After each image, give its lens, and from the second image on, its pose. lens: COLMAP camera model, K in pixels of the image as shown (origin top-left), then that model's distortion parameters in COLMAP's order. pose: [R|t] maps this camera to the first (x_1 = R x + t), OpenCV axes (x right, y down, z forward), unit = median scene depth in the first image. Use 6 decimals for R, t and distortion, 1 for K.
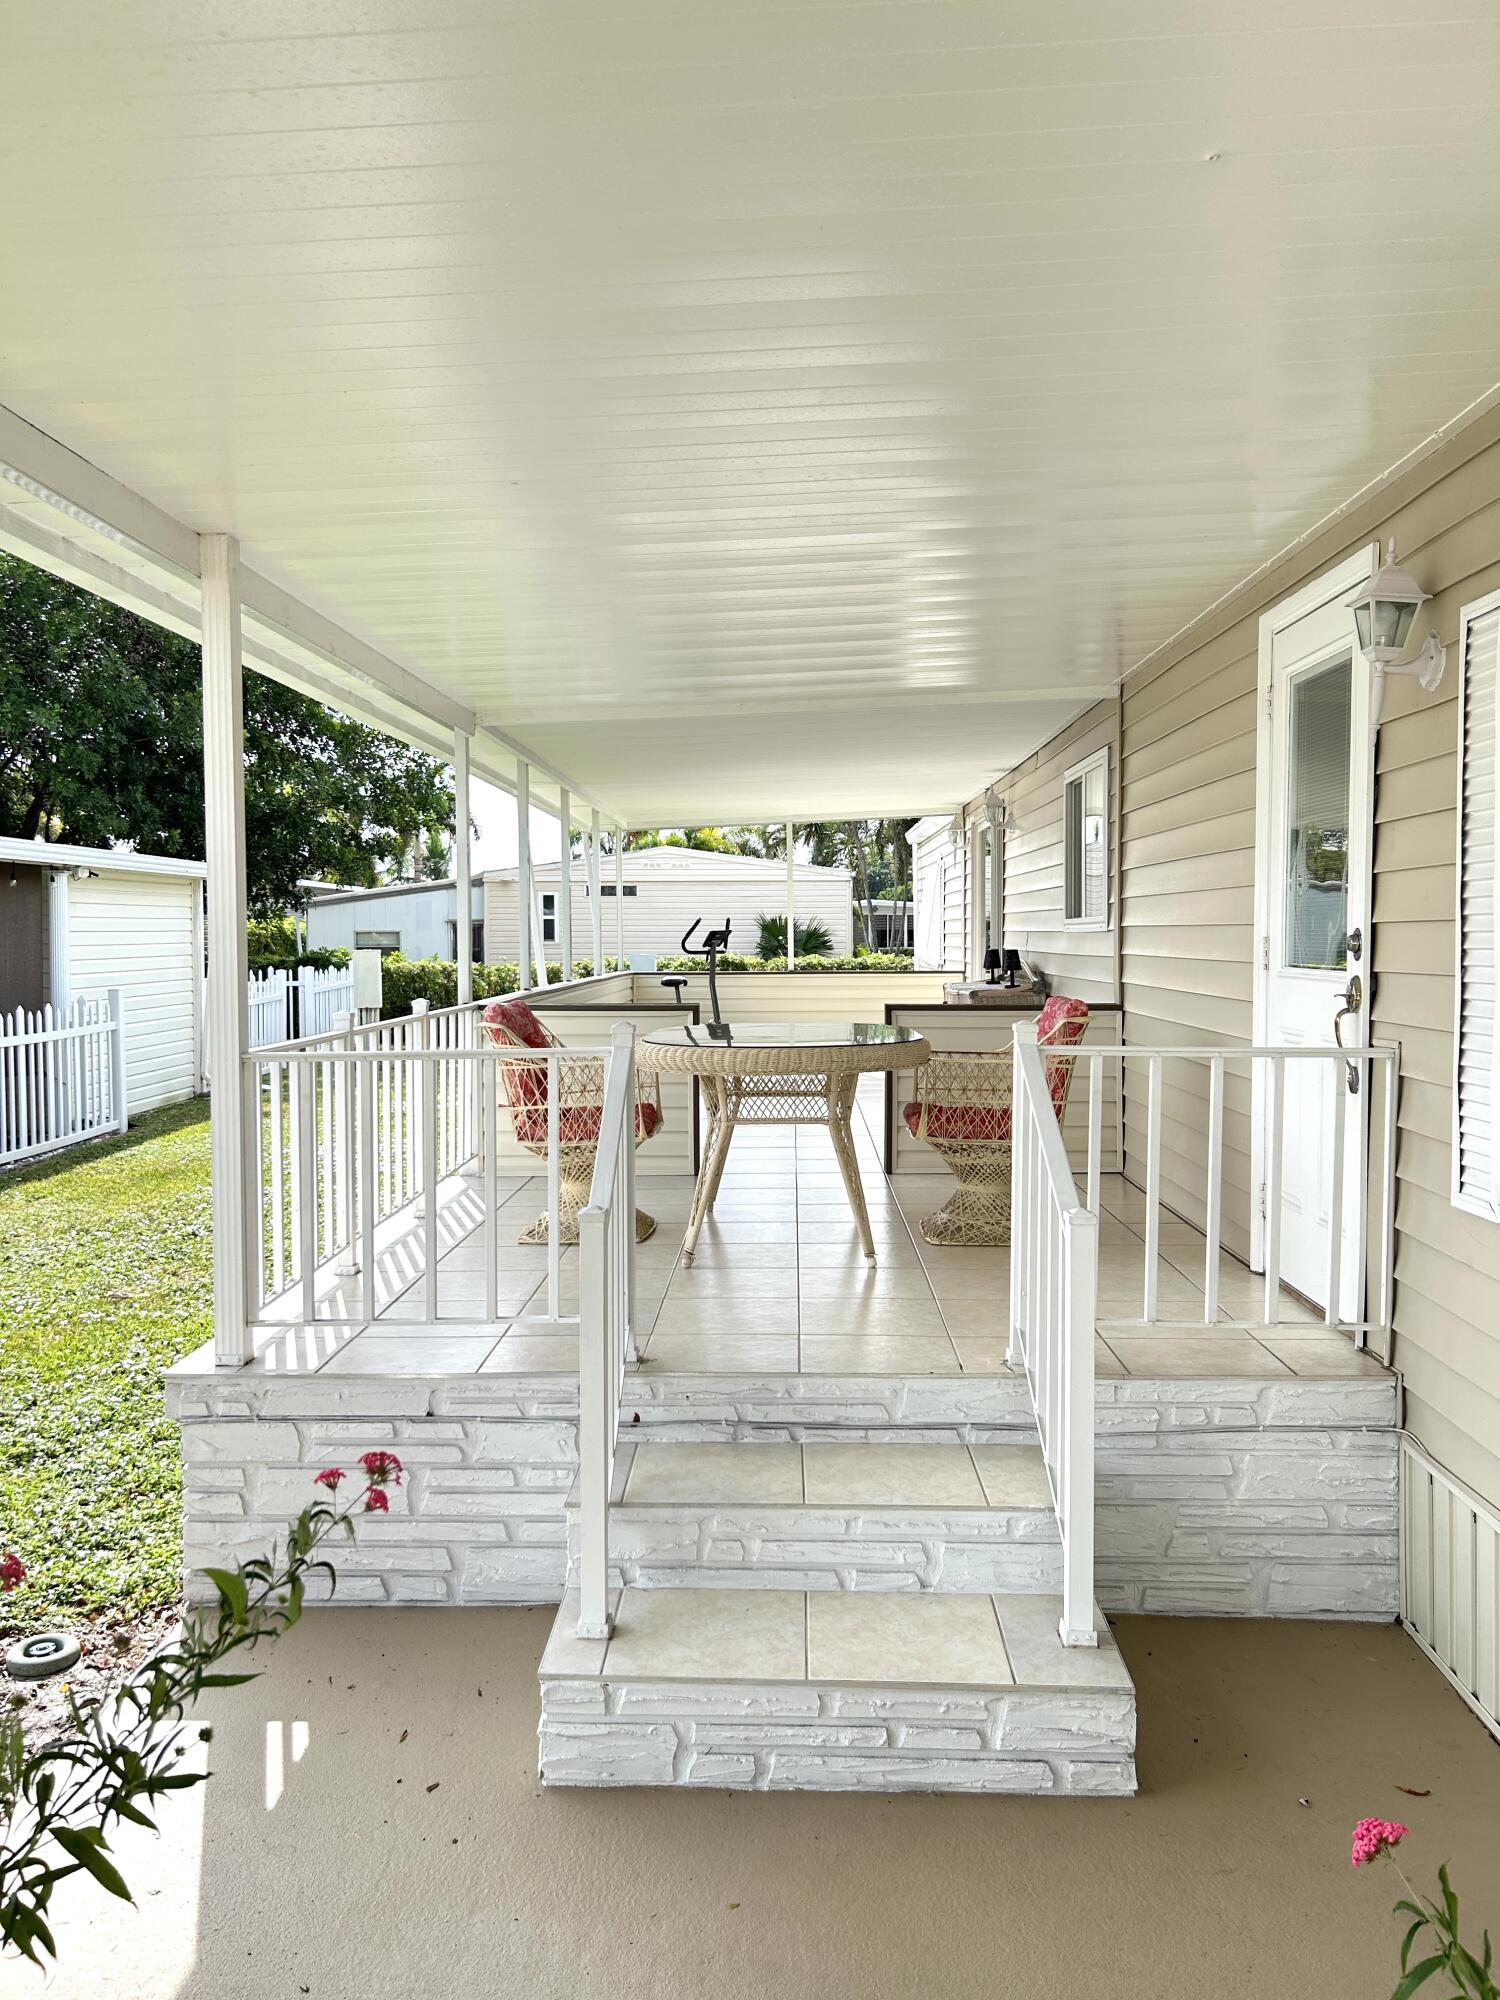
lens RADIAL K [[1506.5, 0, 750.0], [0, 1506.5, 1000.0], [0, 0, 1]] dist [0.042645, 0.000335]
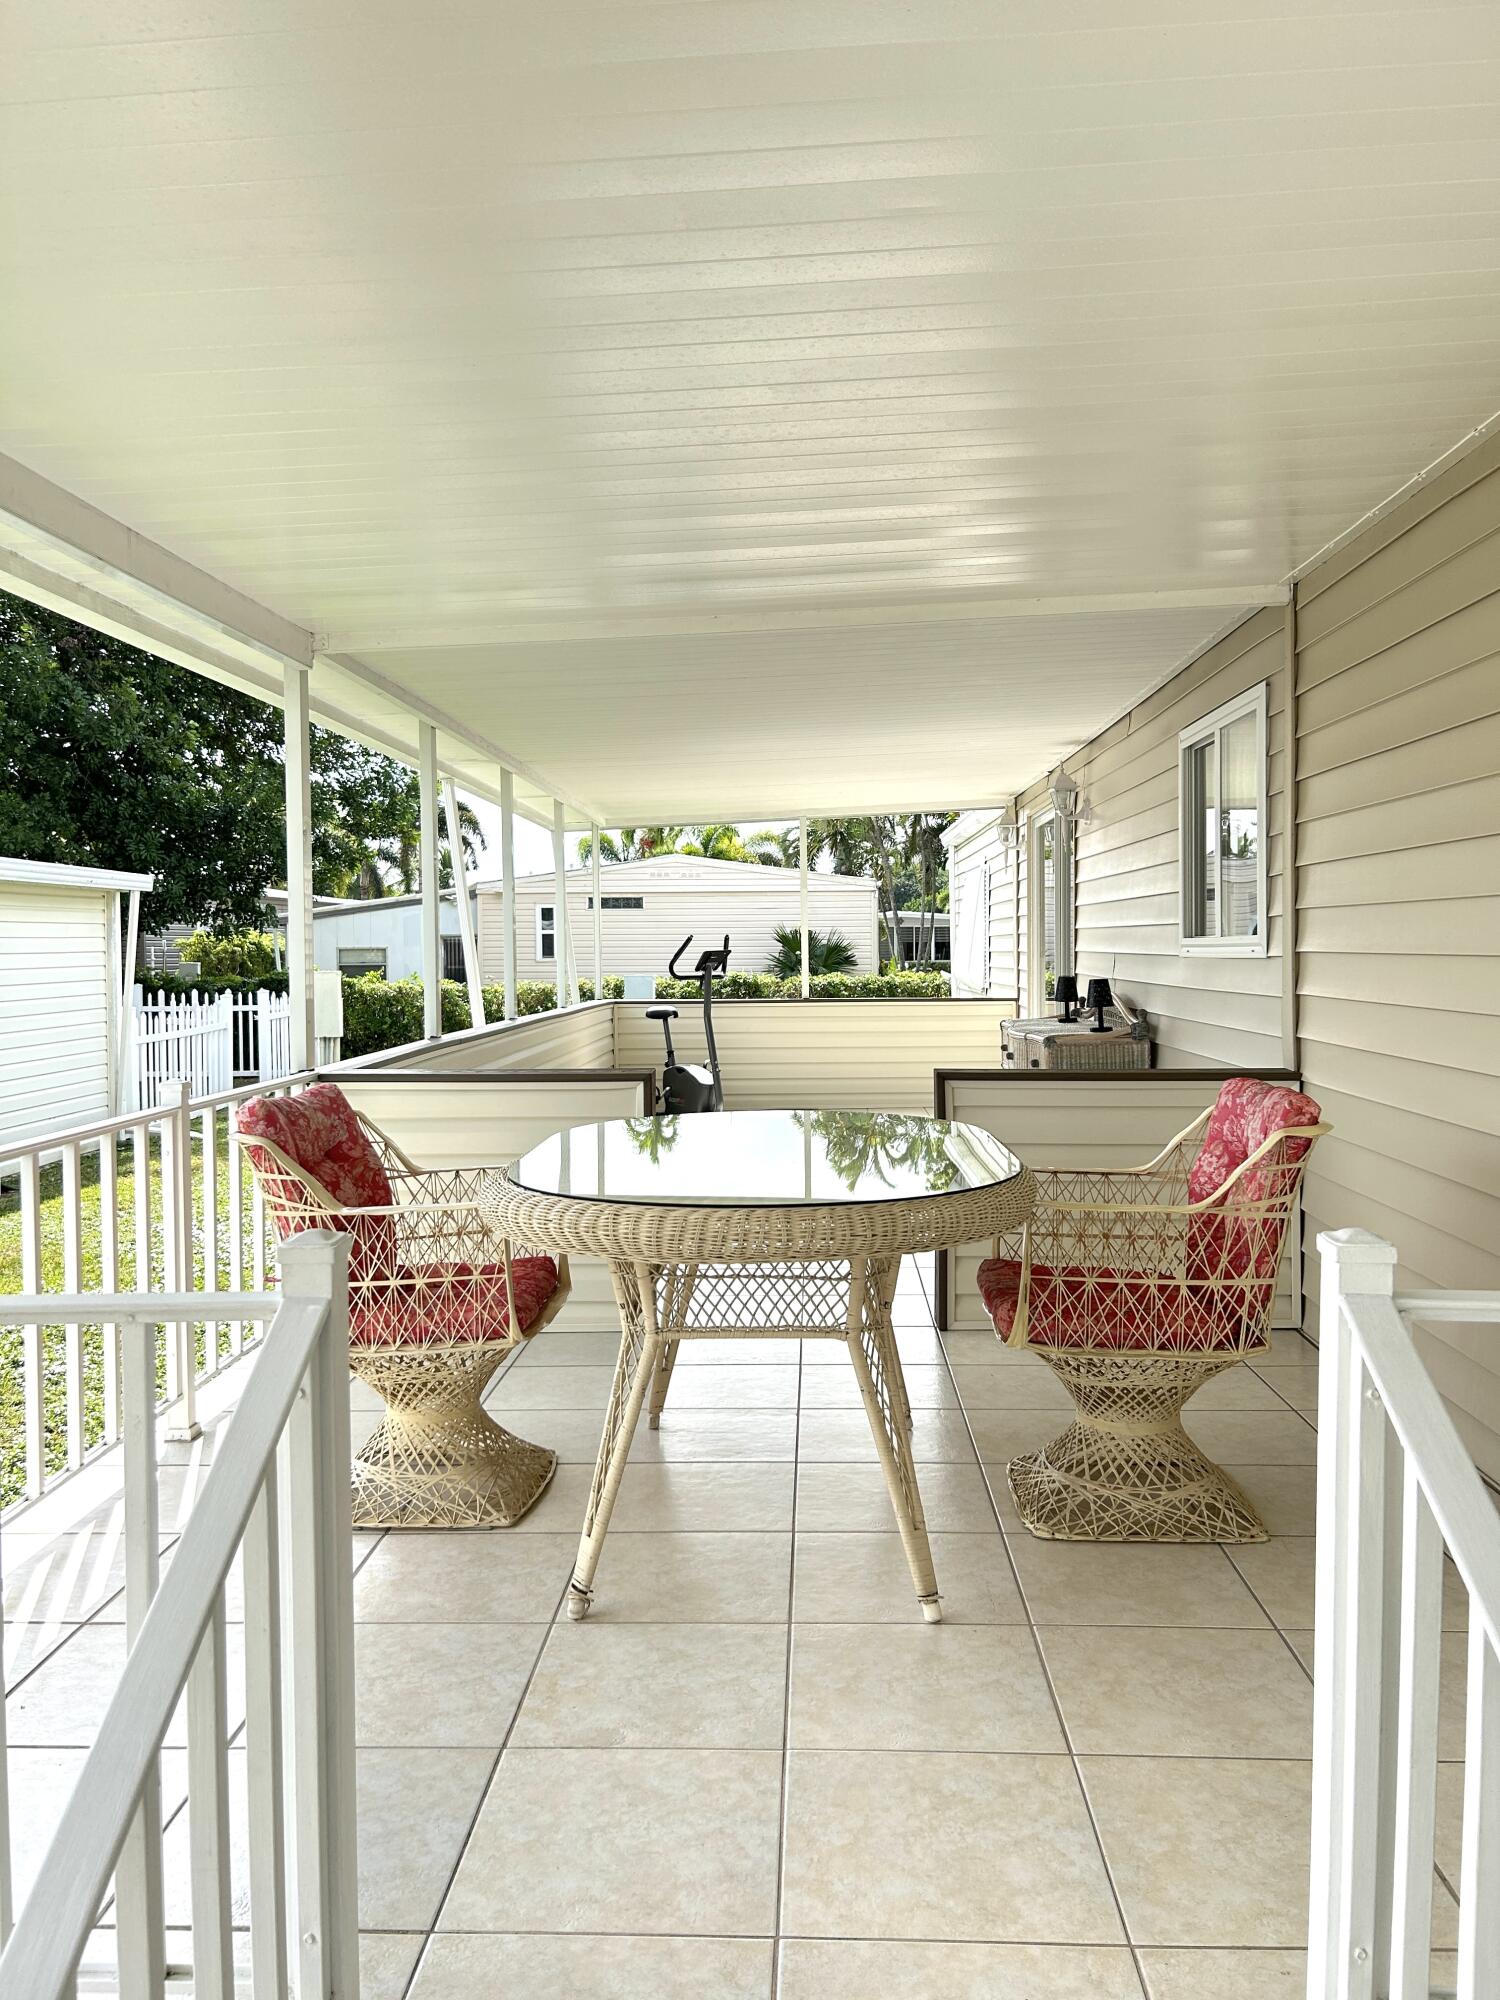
lens RADIAL K [[1500.3, 0, 750.0], [0, 1500.3, 1000.0], [0, 0, 1]] dist [-0.000958, -0.000841]
pose [[0.999858, -0.002977, -0.016568, 0.010683], [0.002853, 0.999968, -0.007499, -0.012797], [0.016589, 0.007451, 0.999835, 0.187972]]
